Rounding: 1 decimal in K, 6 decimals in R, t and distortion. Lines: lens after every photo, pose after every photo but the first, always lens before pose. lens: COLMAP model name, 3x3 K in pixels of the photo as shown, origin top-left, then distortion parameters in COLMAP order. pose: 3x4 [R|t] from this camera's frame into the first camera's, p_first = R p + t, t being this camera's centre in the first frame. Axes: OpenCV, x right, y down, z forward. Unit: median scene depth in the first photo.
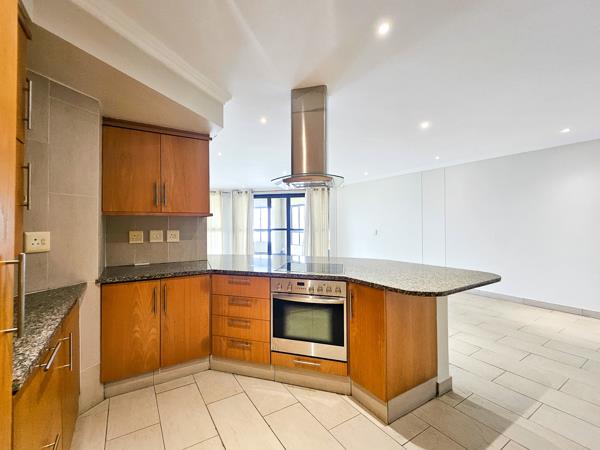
lens RADIAL K [[246.5, 0, 298.5], [0, 246.5, 222.4], [0, 0, 1]] dist [-0.007986, -0.000447]
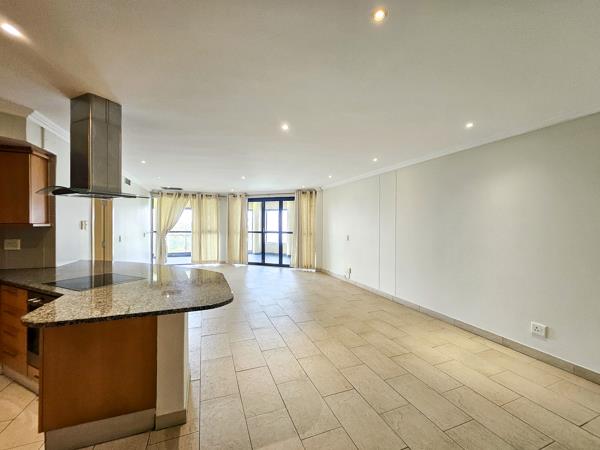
lens RADIAL K [[246.5, 0, 311.8], [0, 246.5, 221.4], [0, 0, 1]] dist [-0.007986, -0.000447]
pose [[0.989210, 0.004283, -0.146443, 0.239331], [-0.005066, 0.999975, -0.004974, -0.012700], [0.146418, 0.005662, 0.989207, 0.020310]]
